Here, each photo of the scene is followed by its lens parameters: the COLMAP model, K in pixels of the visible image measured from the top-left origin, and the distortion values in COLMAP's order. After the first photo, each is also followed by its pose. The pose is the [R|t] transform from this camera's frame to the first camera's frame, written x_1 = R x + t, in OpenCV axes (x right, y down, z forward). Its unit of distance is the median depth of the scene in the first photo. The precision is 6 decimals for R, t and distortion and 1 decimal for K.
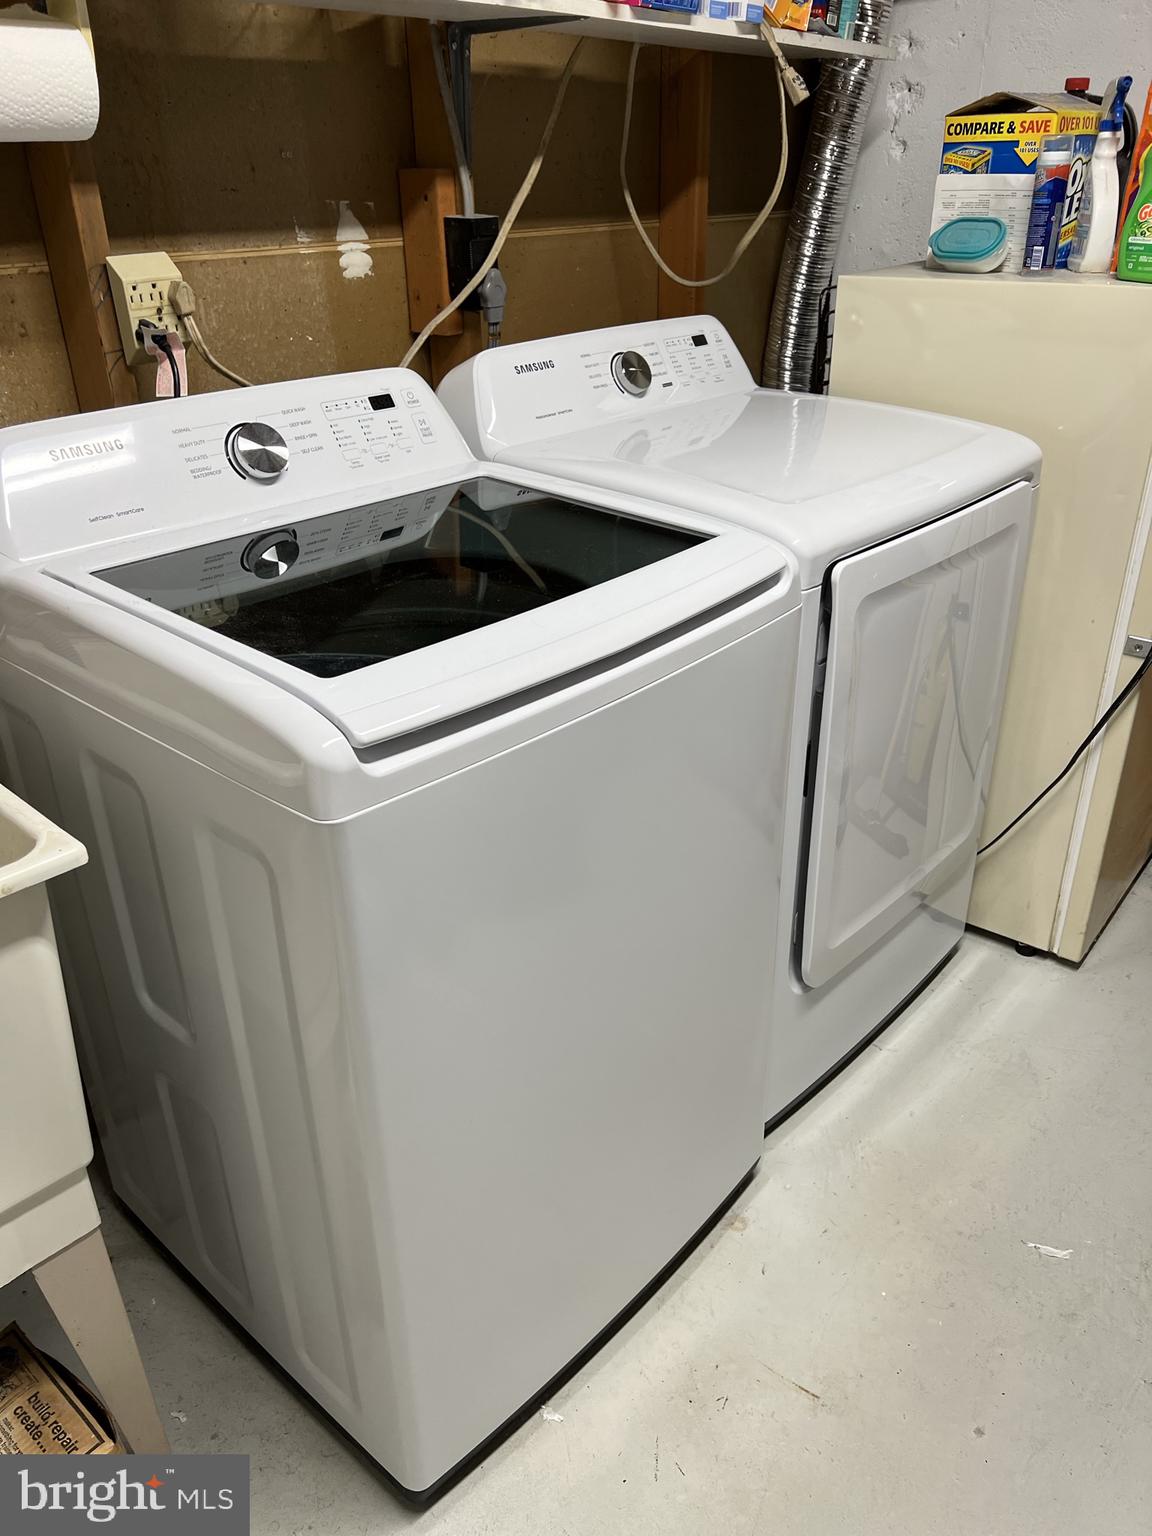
lens RADIAL K [[1152.5, 0, 591.7], [0, 1152.5, 769.5], [0, 0, 1]] dist [0.054614, -0.057217]
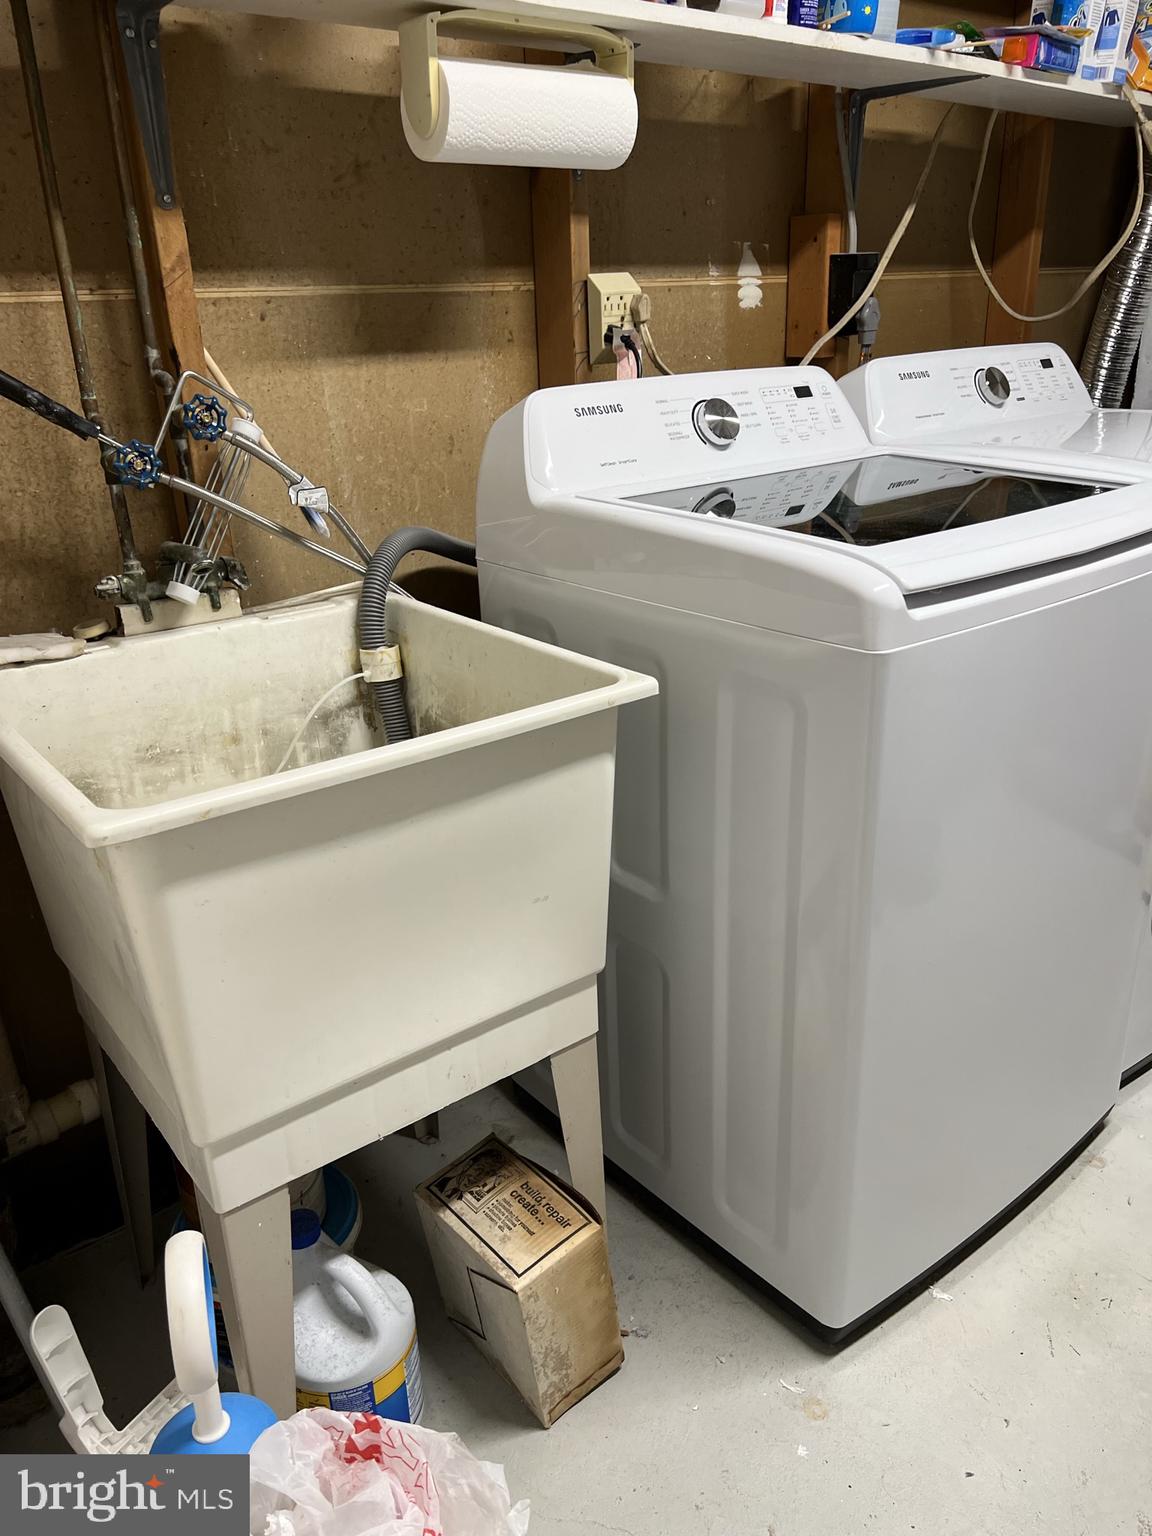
lens RADIAL K [[1152.5, 0, 589.0], [0, 1152.5, 771.8], [0, 0, 1]] dist [0.054614, -0.057217]
pose [[0.988806, 0.043020, -0.142869, -0.192391], [-0.055933, 0.994581, -0.087634, 0.161578], [0.138325, 0.094644, 0.985854, -0.129799]]
